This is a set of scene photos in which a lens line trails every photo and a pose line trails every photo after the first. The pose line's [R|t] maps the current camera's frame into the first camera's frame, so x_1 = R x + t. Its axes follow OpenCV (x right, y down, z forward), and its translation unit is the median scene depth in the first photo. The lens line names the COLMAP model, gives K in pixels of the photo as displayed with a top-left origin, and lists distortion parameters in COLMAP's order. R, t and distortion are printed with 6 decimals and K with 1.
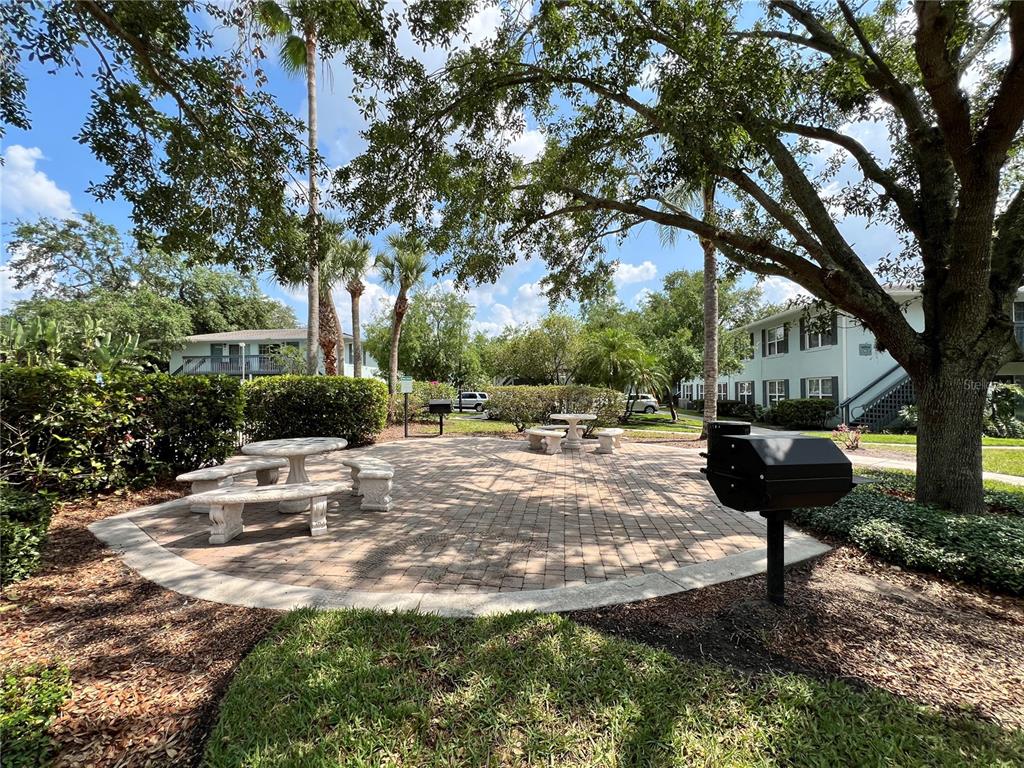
lens RADIAL K [[411.2, 0, 513.1], [0, 411.2, 386.9], [0, 0, 1]] dist [-0.001724, 0.000279]
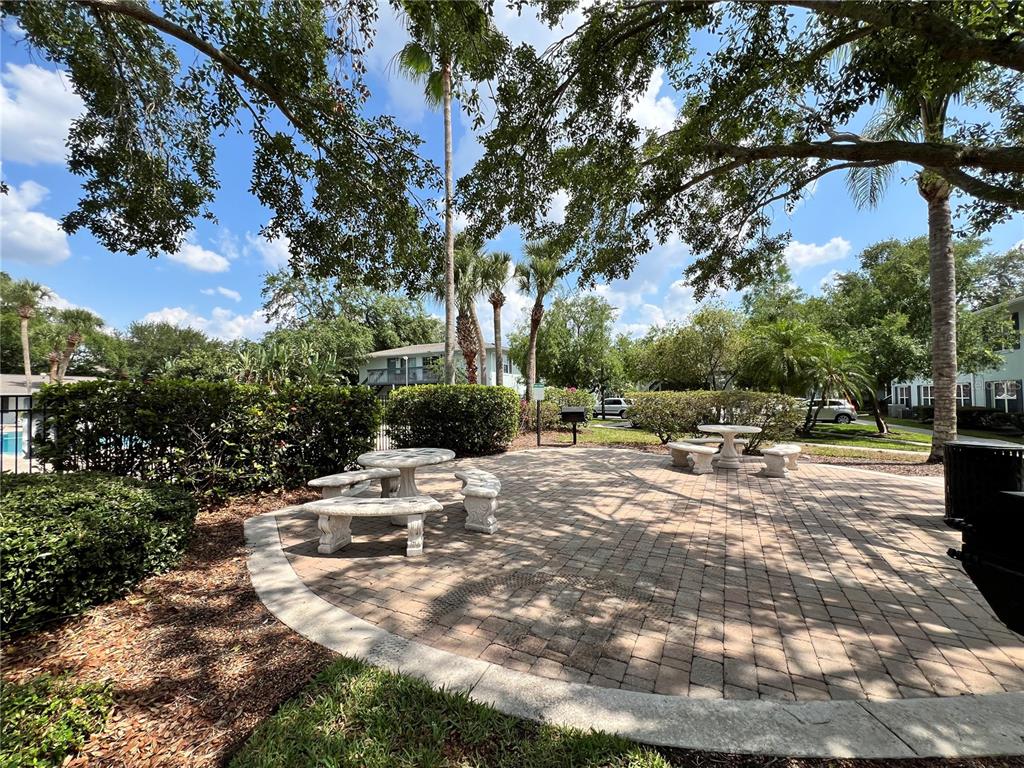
lens RADIAL K [[411.2, 0, 513.1], [0, 411.2, 386.9], [0, 0, 1]] dist [-0.001724, 0.000279]
pose [[0.937068, -0.016241, -0.348770, 0.044612], [0.011597, 0.999814, -0.015401, -0.005318], [0.348955, 0.010387, 0.937082, 0.116340]]
